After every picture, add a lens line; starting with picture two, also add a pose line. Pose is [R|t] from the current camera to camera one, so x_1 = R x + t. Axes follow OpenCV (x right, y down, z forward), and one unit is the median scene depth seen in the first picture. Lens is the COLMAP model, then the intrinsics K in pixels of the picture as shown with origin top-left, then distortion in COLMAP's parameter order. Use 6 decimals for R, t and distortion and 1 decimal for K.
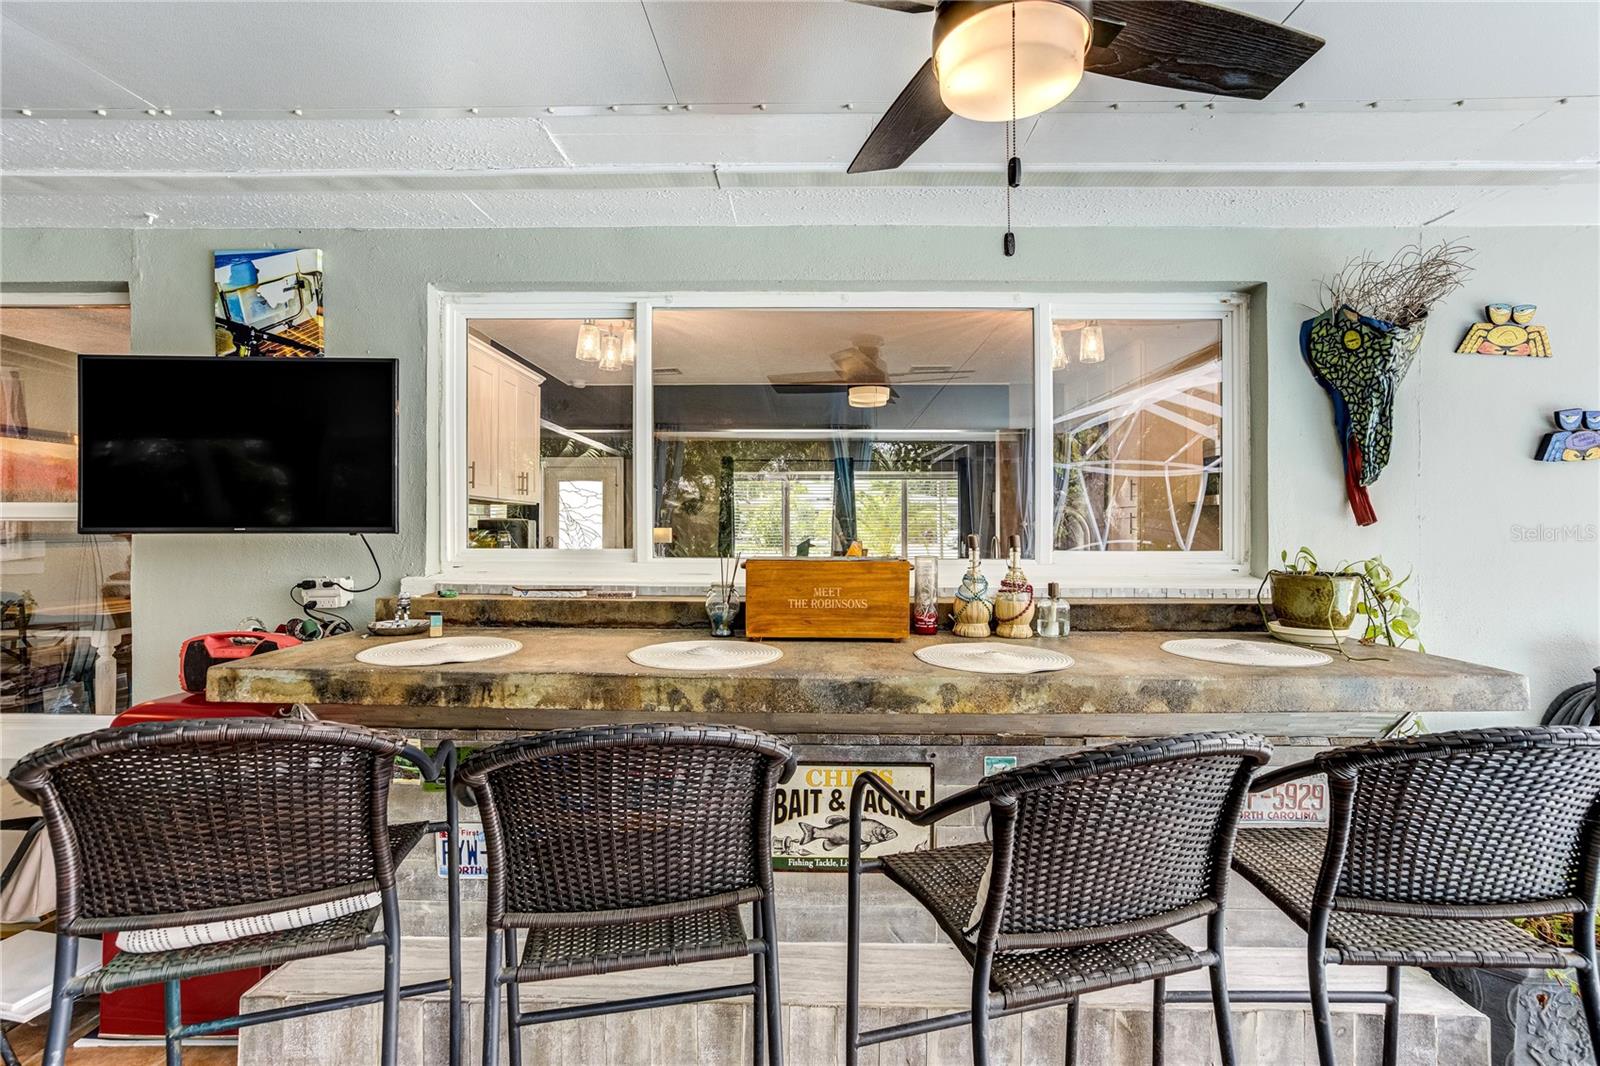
lens RADIAL K [[750.1, 0, 798.2], [0, 750.1, 524.6], [0, 0, 1]] dist [-0.016567, 0.002116]
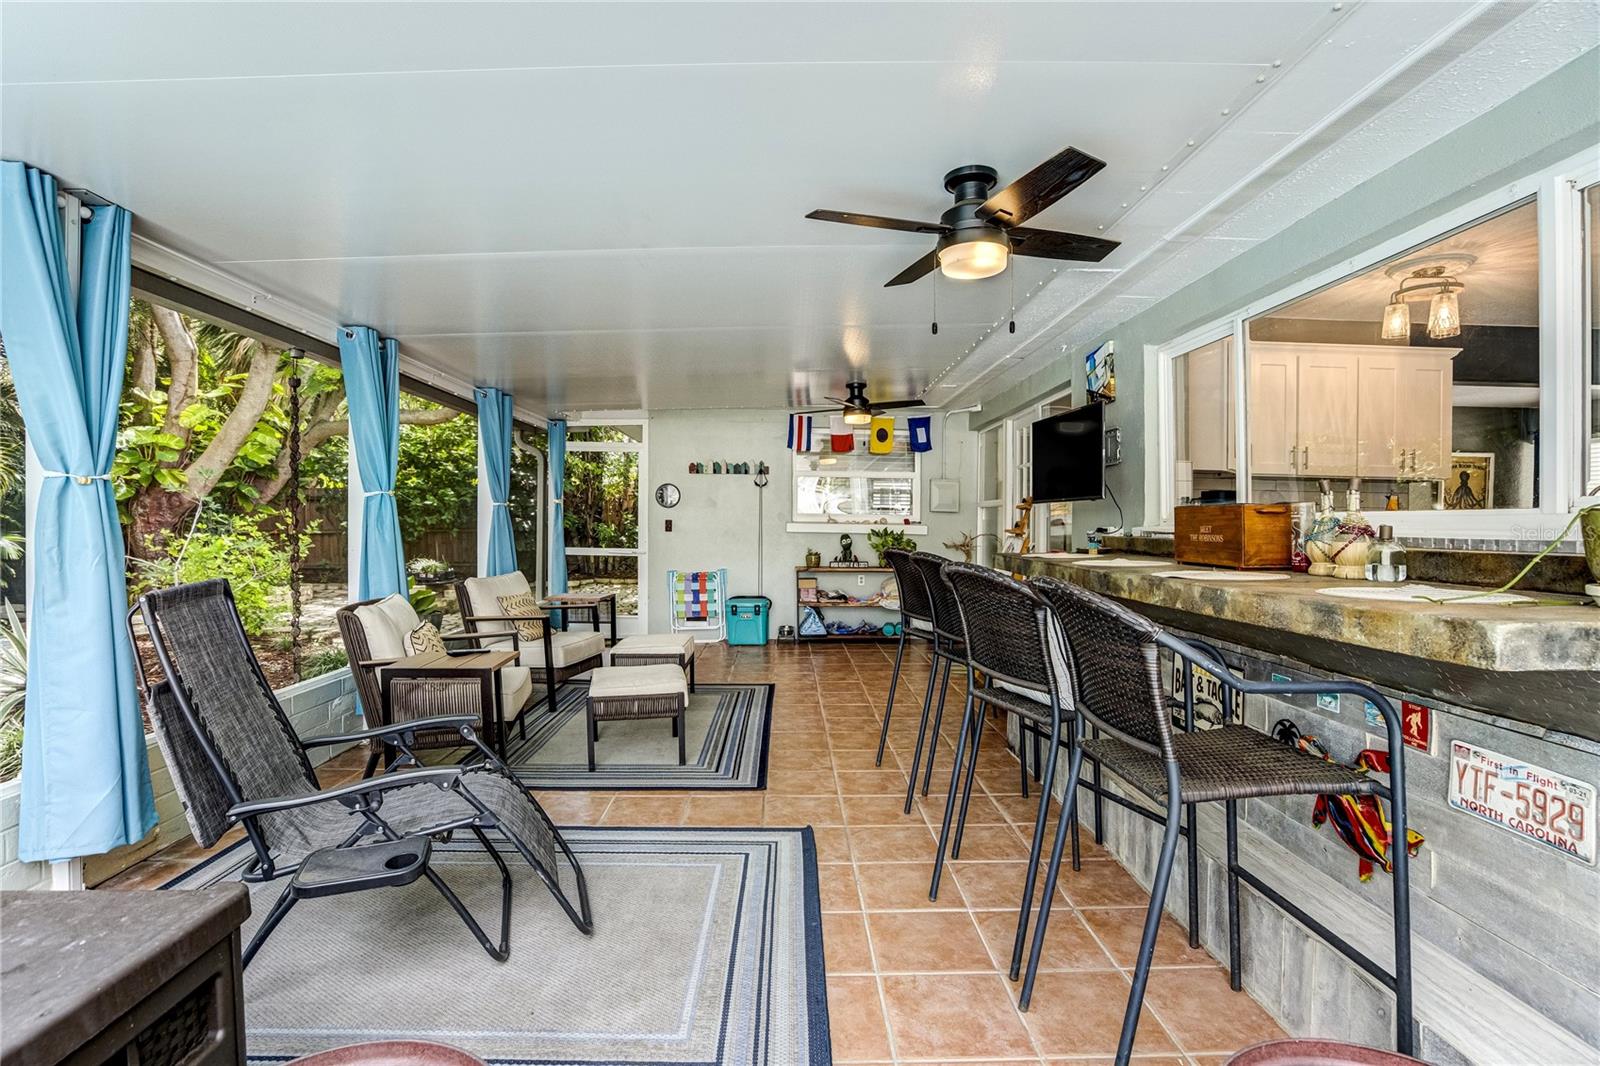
lens RADIAL K [[750.1, 0, 795.3], [0, 750.1, 525.6], [0, 0, 1]] dist [-0.016567, 0.002116]
pose [[0.041599, 0.001838, -0.999133, 1.223533], [-0.006246, 0.999979, 0.001580, 0.079019], [0.999115, 0.006175, 0.041610, 0.201063]]
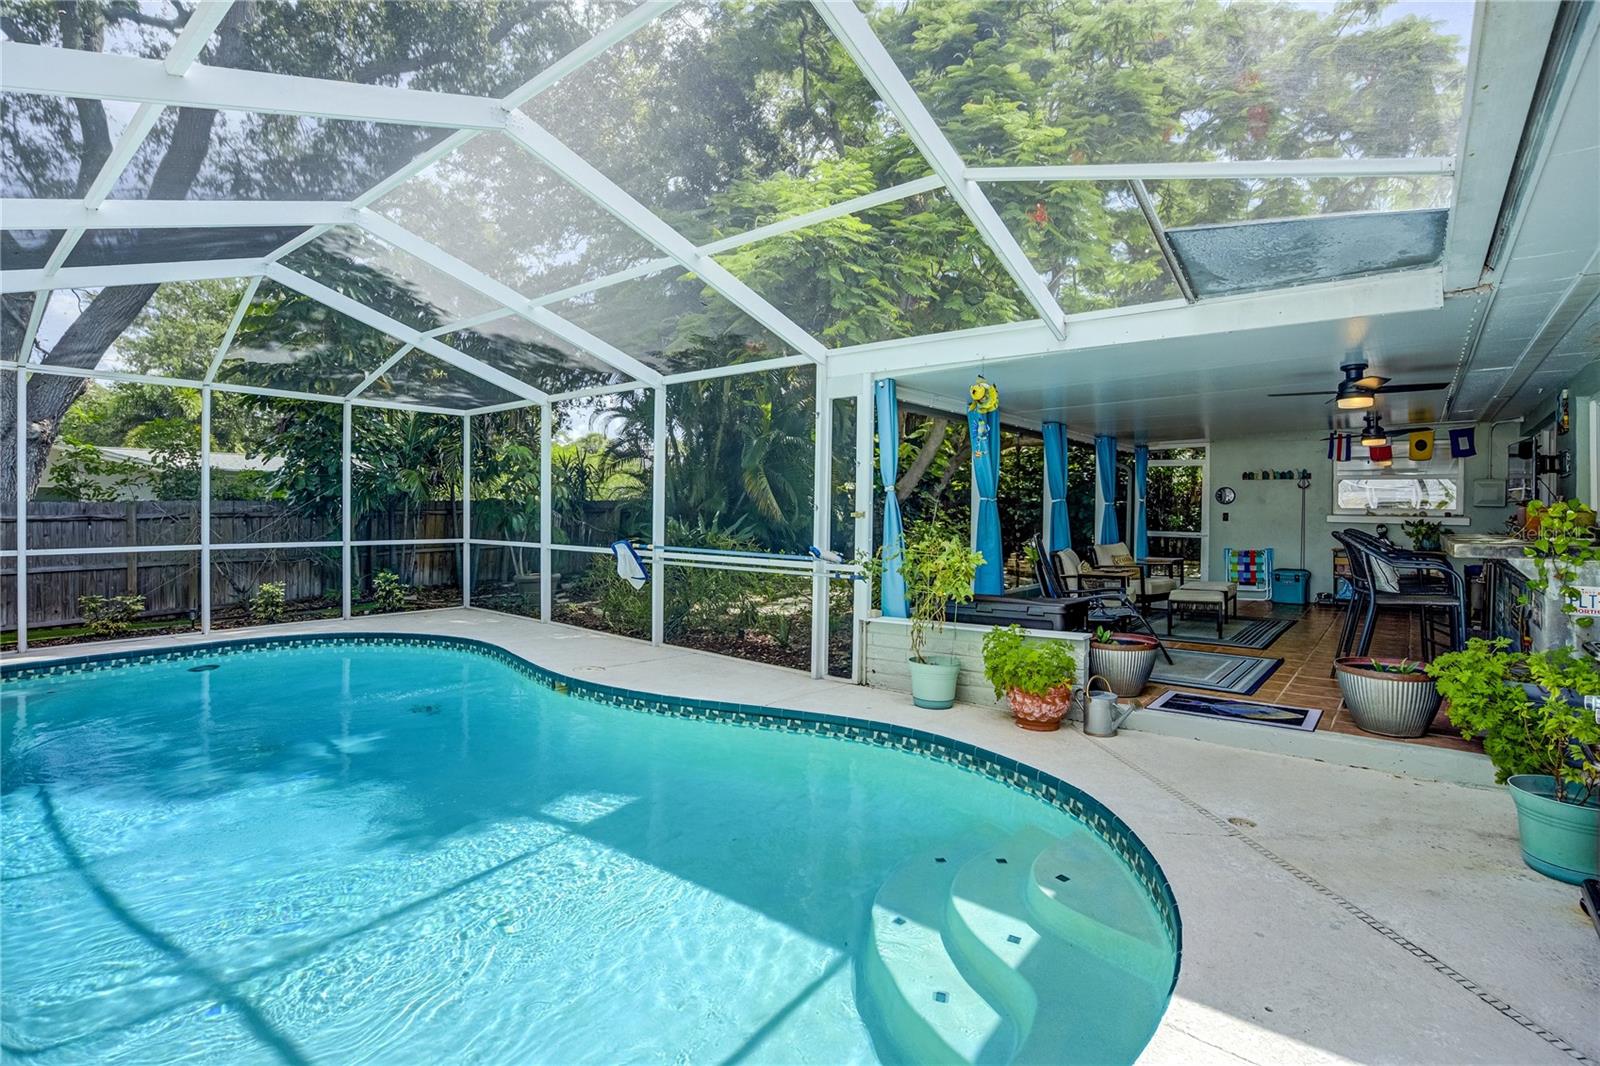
lens RADIAL K [[750.1, 0, 759.7], [0, 750.1, 523.1], [0, 0, 1]] dist [-0.016567, 0.002116]
pose [[-0.651506, 0.006461, -0.758616, 4.005592], [-0.008909, 0.999830, 0.016166, 0.077651], [0.758591, 0.017291, -0.651338, 0.738219]]
